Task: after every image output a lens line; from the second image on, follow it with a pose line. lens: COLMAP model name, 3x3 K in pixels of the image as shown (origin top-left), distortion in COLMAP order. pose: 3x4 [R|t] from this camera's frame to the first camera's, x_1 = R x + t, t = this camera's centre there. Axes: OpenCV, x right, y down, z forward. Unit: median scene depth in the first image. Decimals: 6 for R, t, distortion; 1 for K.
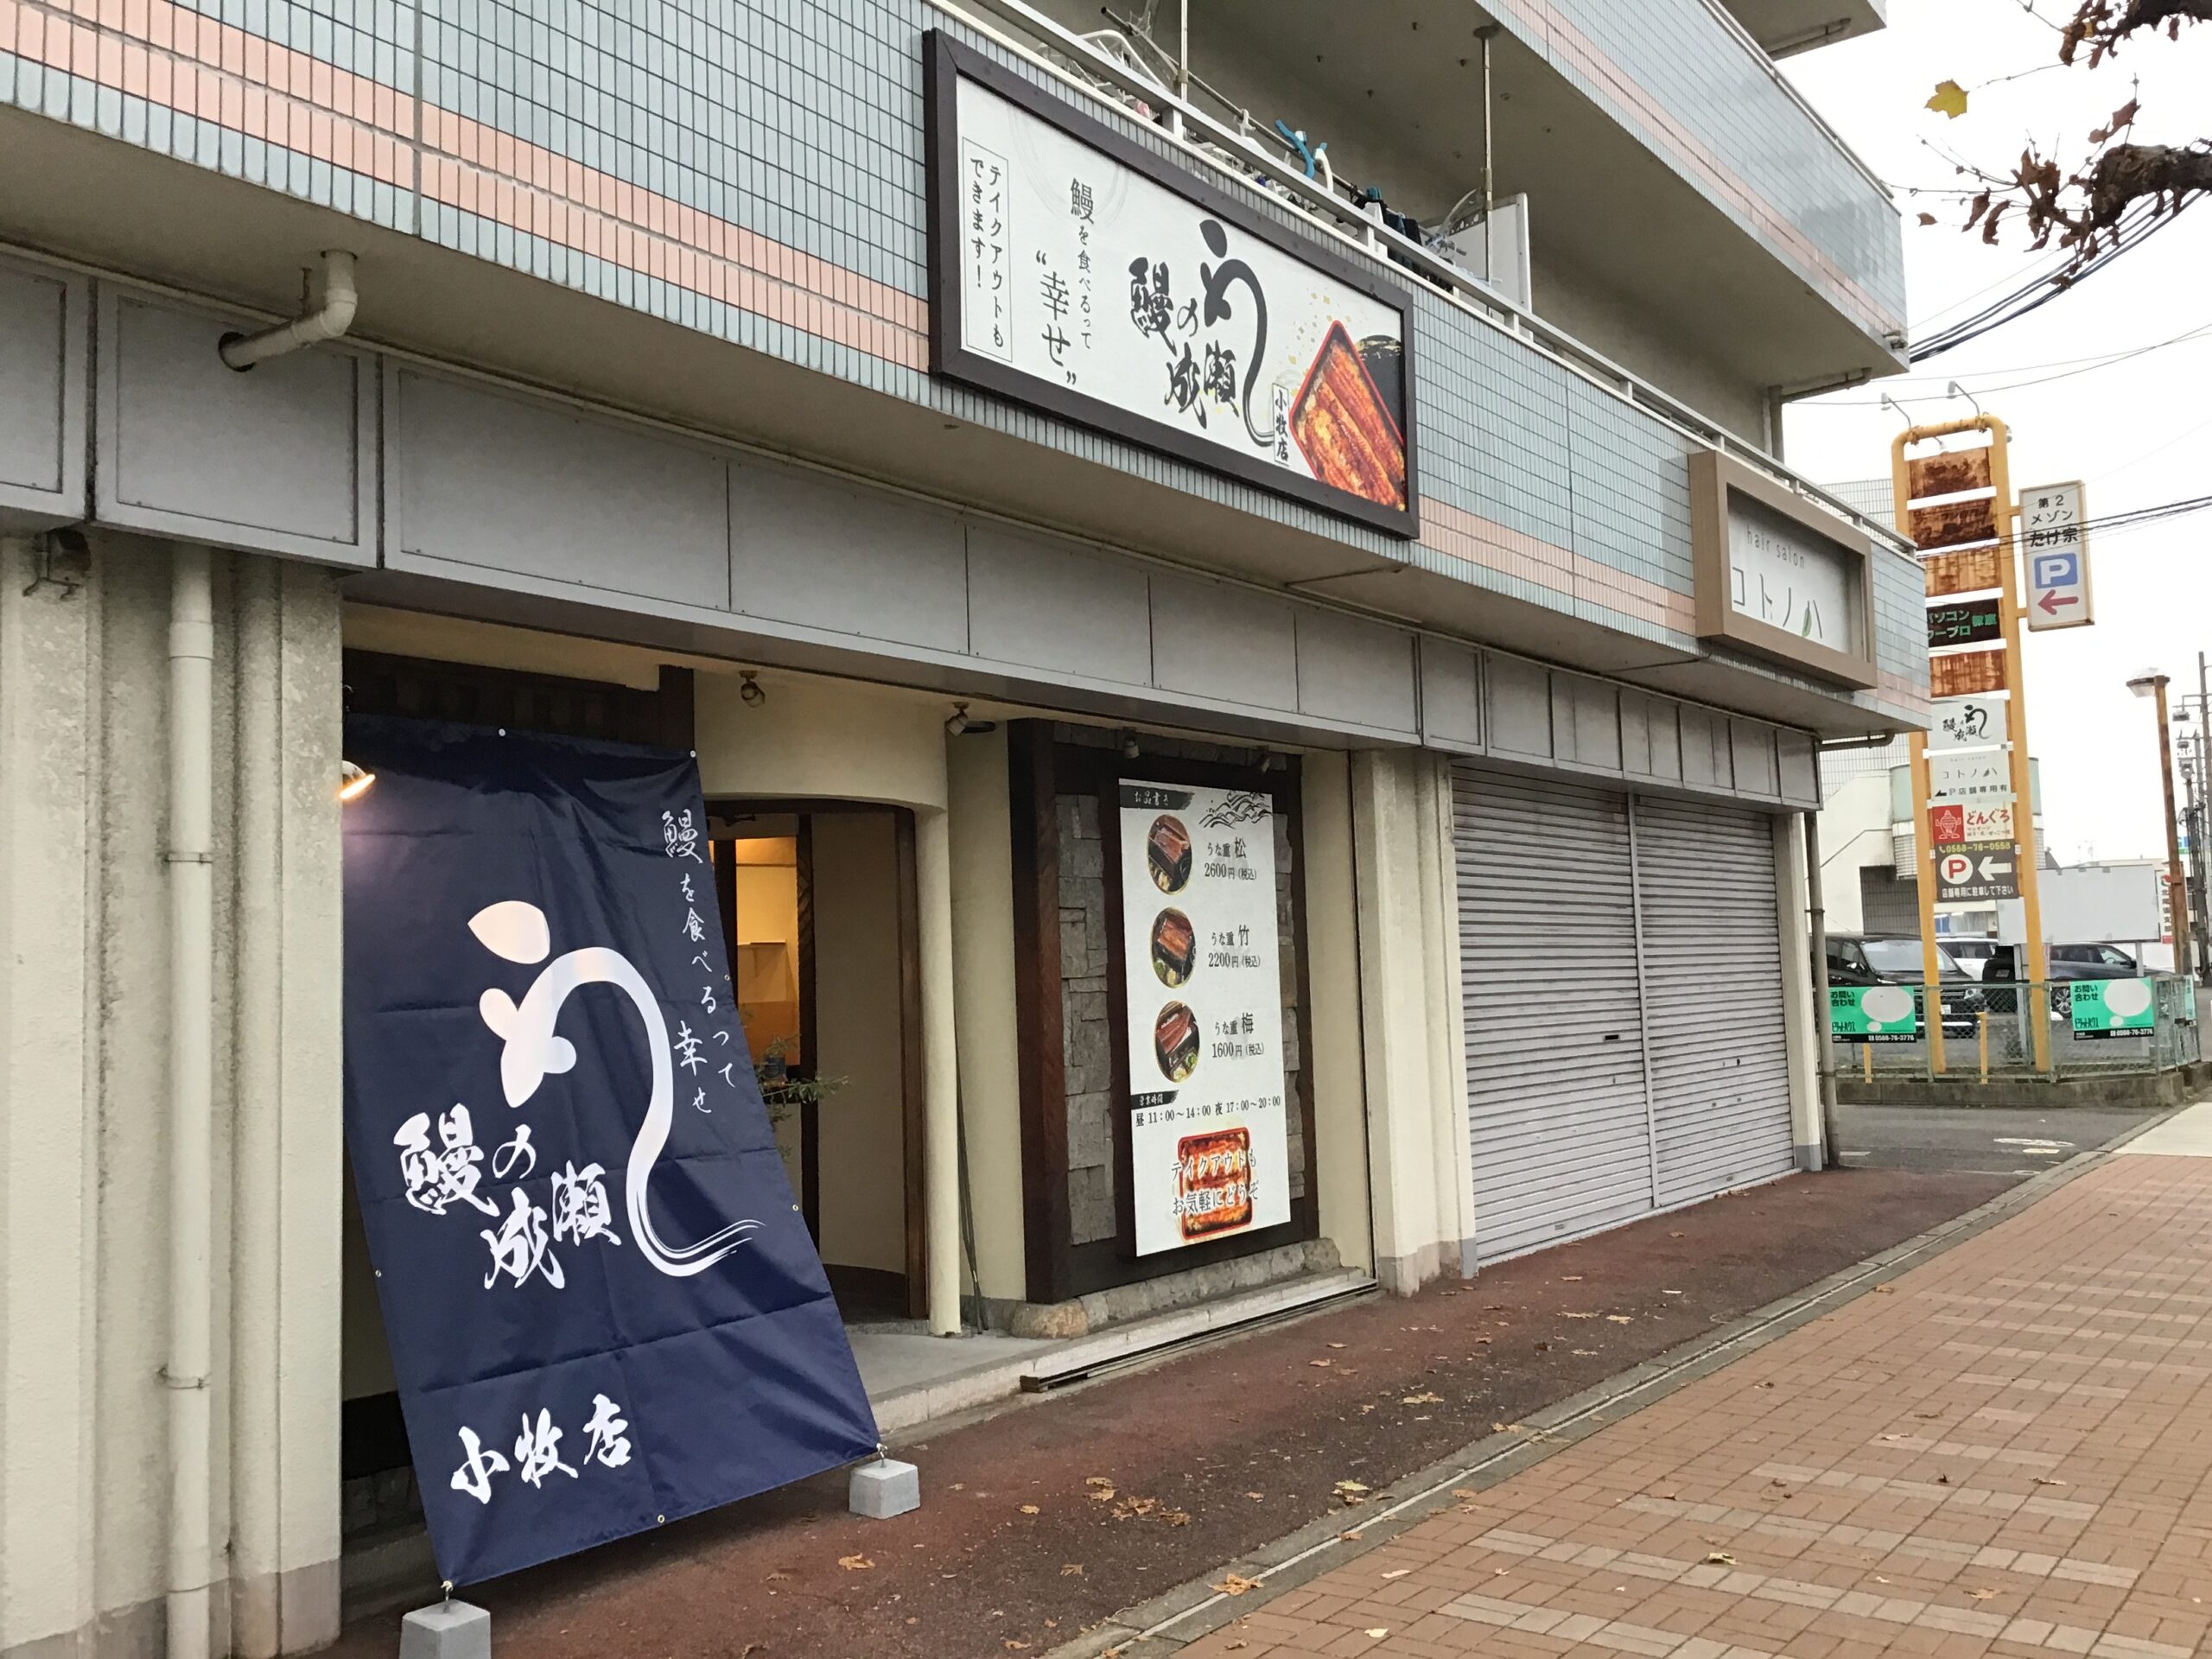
lens RADIAL K [[1978.3, 0, 1106.0], [0, 1978.3, 829.5], [0, 0, 1]] dist [0.108339, -0.184653]
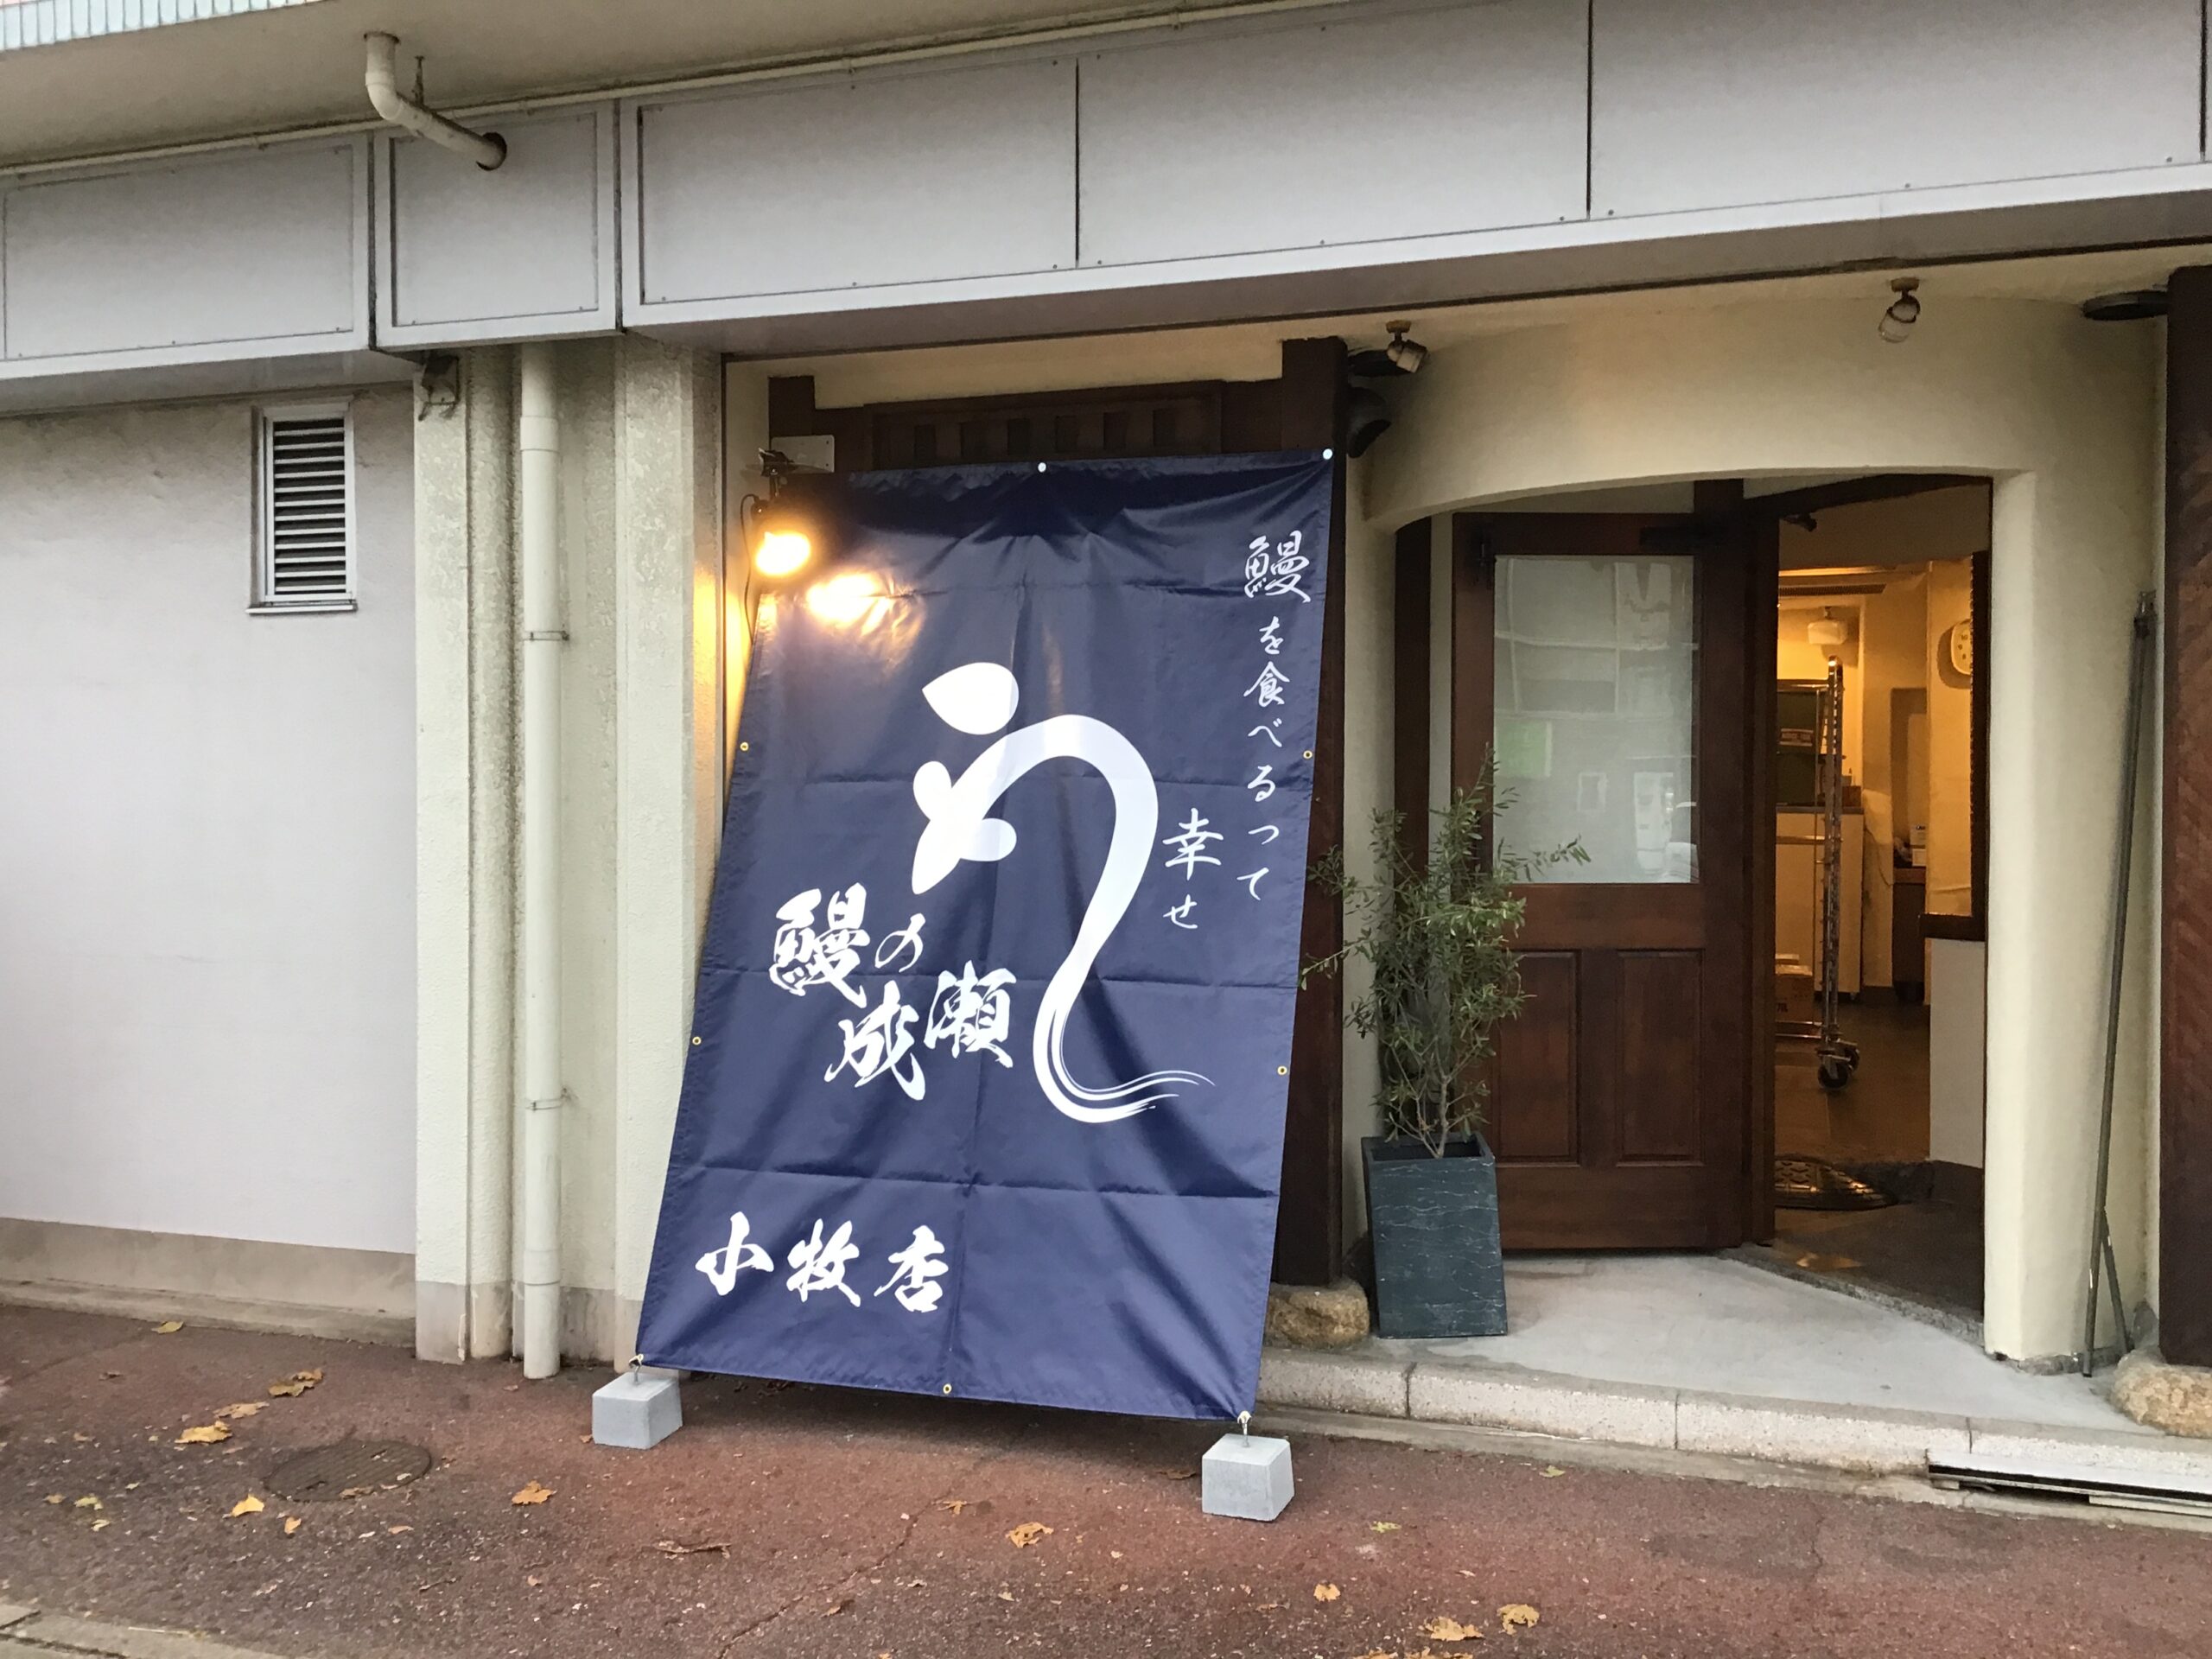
lens RADIAL K [[1978.3, 0, 1106.0], [0, 1978.3, 829.5], [0, 0, 1]] dist [0.108339, -0.184653]
pose [[0.290721, 0.053028, -0.955337, 0.475894], [0.063614, 0.995183, 0.074598, 0.040230], [0.954691, -0.082460, 0.285947, 0.678908]]
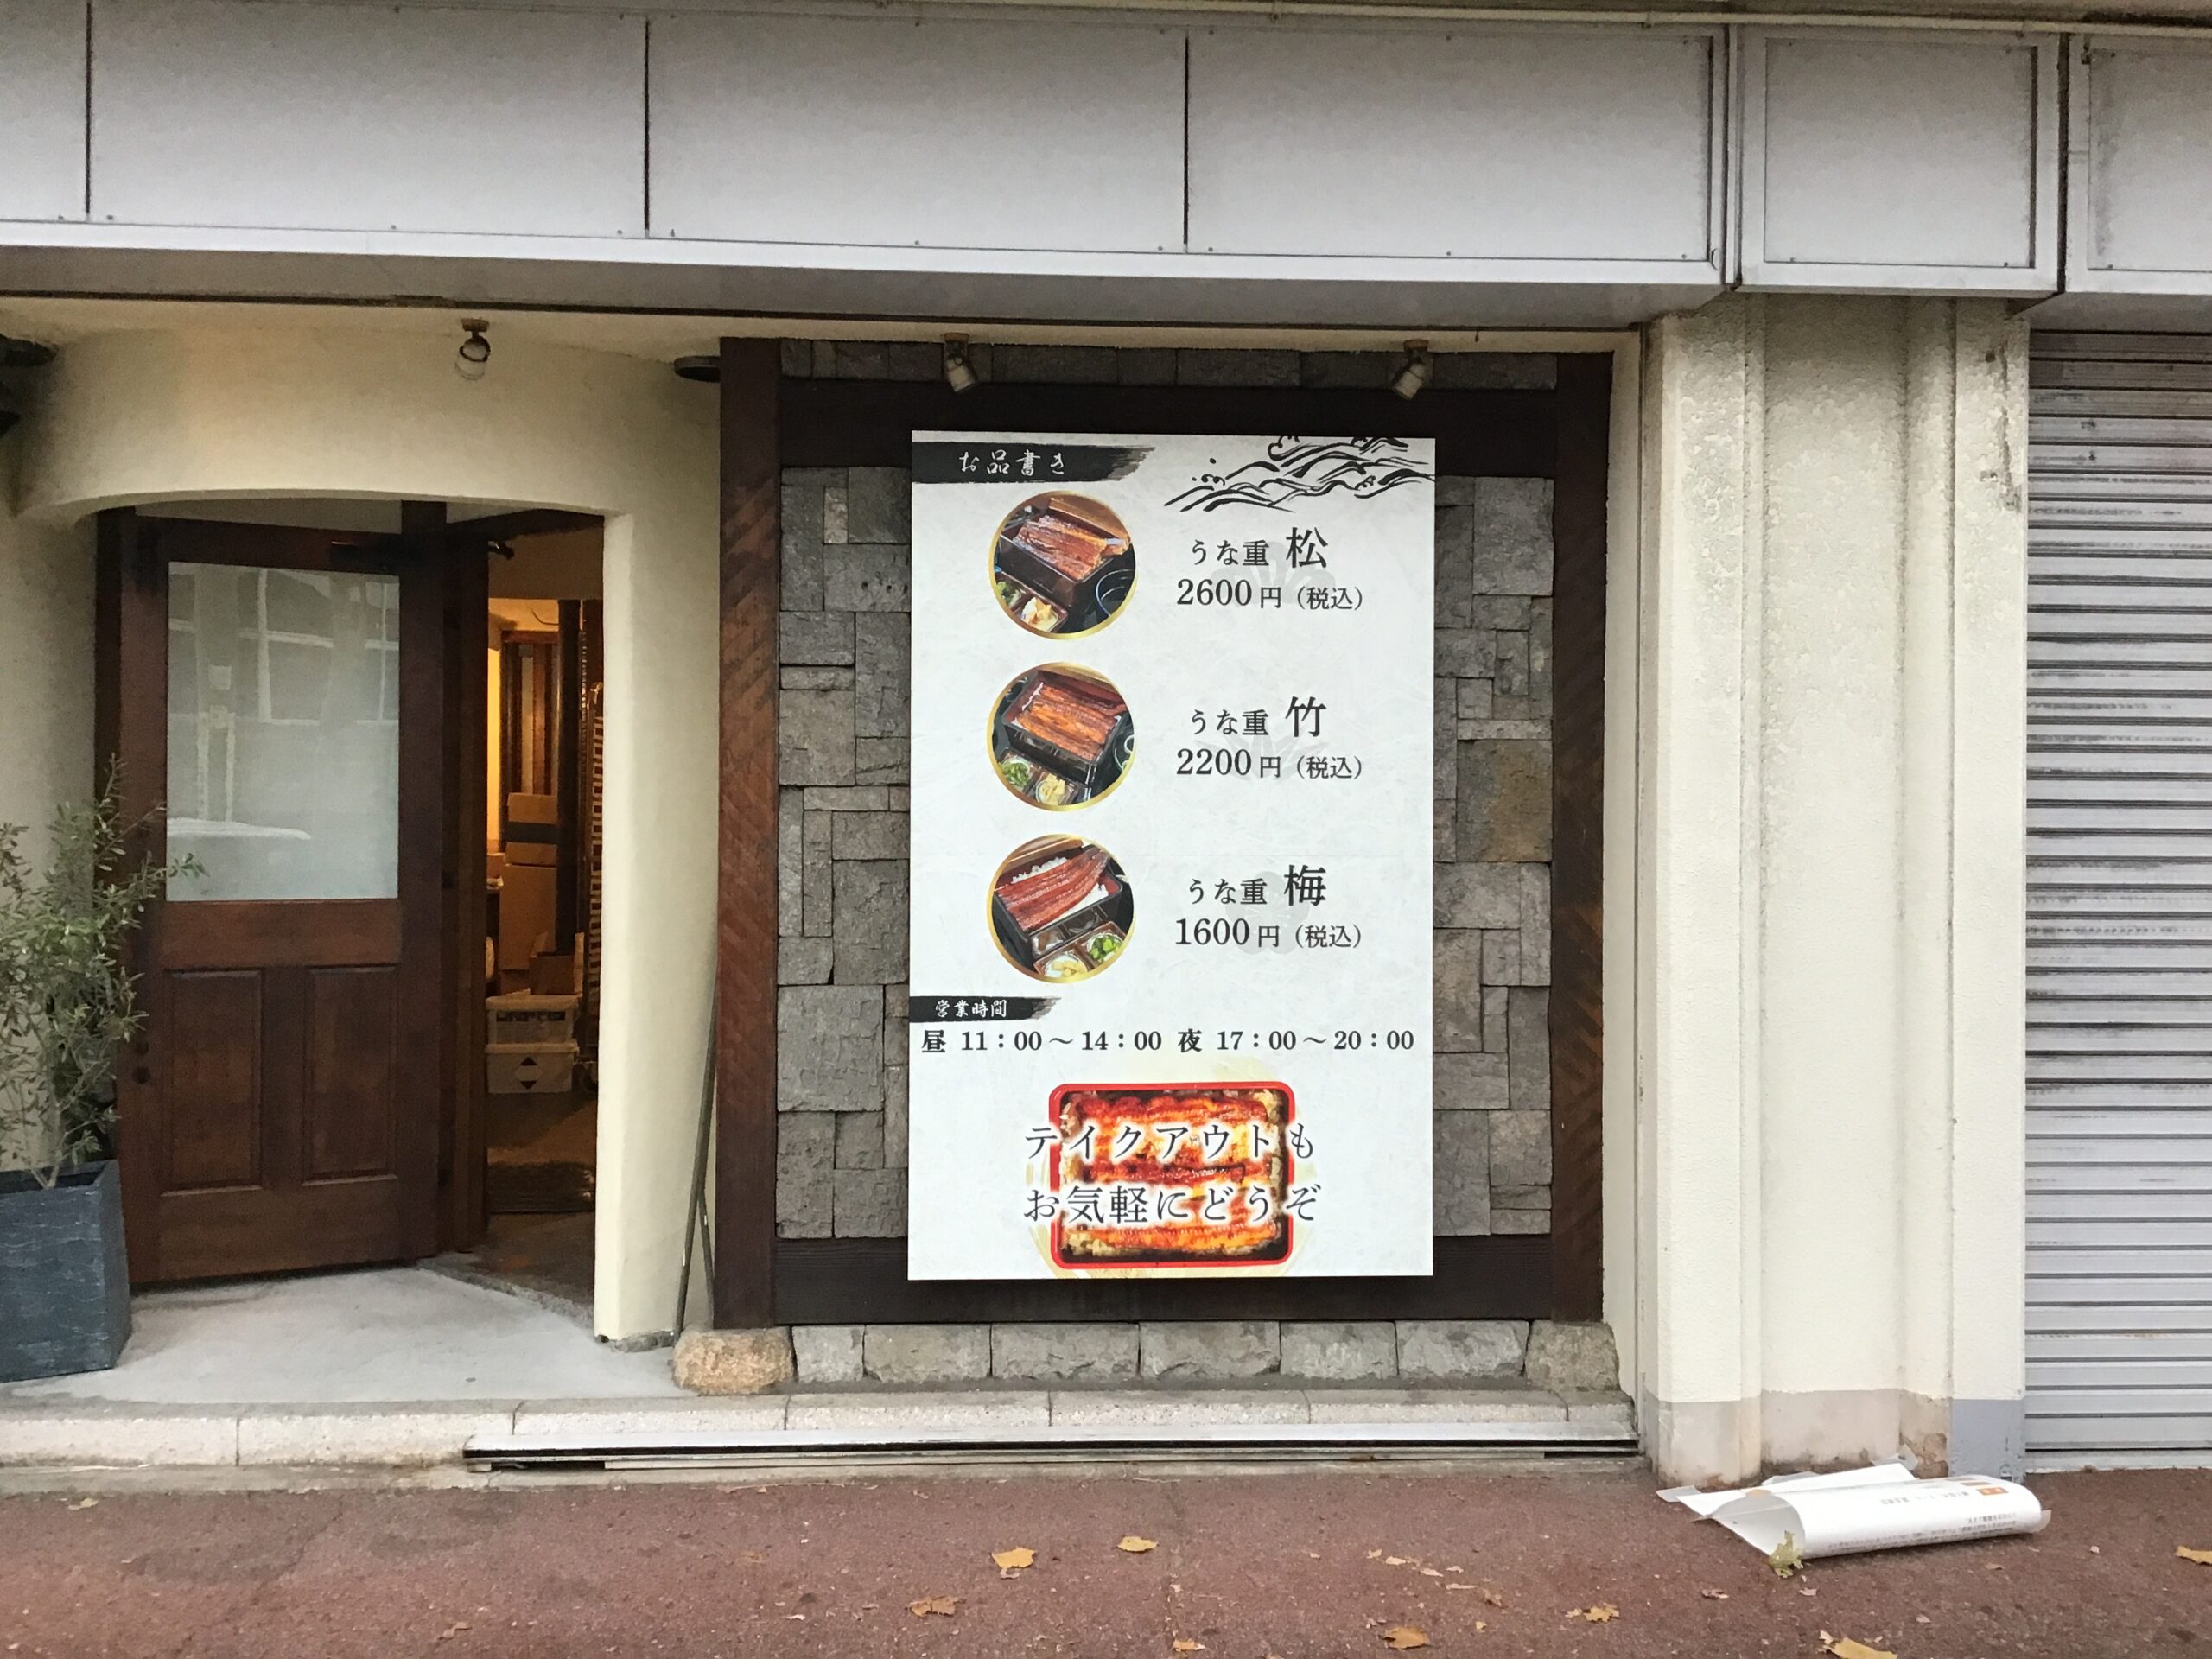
lens RADIAL K [[1962.3, 0, 1107.4], [0, 1962.3, 815.5], [0, 0, 1]] dist [0.098443, -0.176111]
pose [[0.635020, 0.034253, -0.771736, 0.587125], [0.031495, 0.997038, 0.070168, 0.055857], [0.771853, -0.068864, 0.632061, 0.854041]]
